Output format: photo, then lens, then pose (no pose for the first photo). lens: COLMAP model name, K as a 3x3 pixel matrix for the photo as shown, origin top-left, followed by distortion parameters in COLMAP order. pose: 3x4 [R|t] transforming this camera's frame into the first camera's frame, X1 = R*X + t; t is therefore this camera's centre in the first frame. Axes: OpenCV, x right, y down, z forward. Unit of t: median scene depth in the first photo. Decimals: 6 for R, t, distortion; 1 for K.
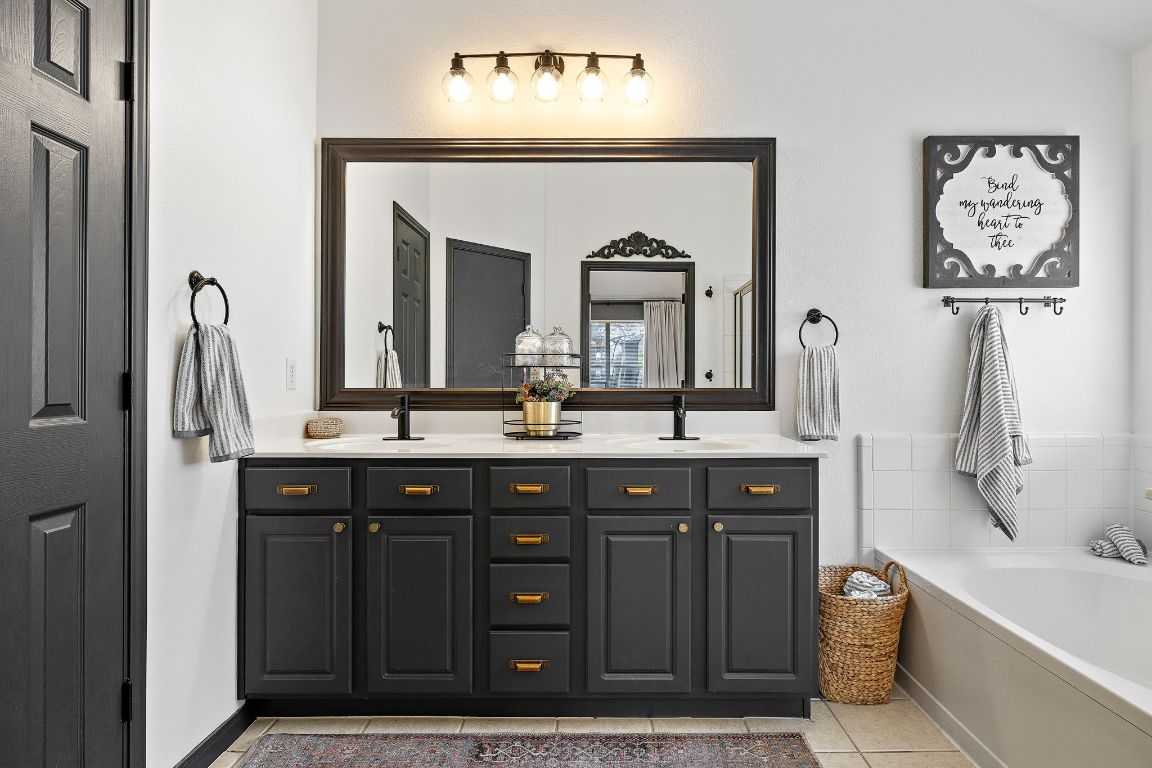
lens RADIAL K [[596.6, 0, 594.3], [0, 596.6, 382.2], [0, 0, 1]] dist [-0.002564, -0.000396]
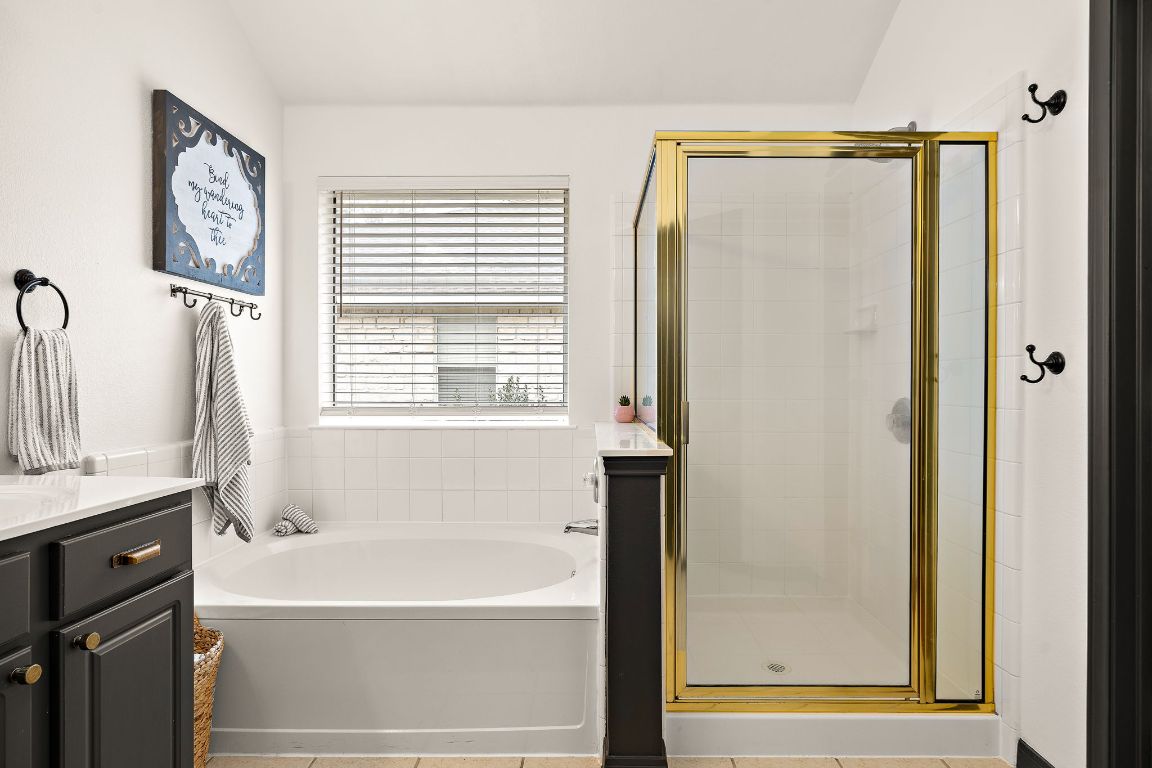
lens RADIAL K [[596.6, 0, 594.3], [0, 596.6, 382.2], [0, 0, 1]] dist [-0.002564, -0.000396]
pose [[-0.000451, 0.000602, 1.000000, -0.275881], [-0.002039, 0.999998, -0.000603, -0.003554], [-0.999998, -0.002040, -0.000449, 0.395811]]
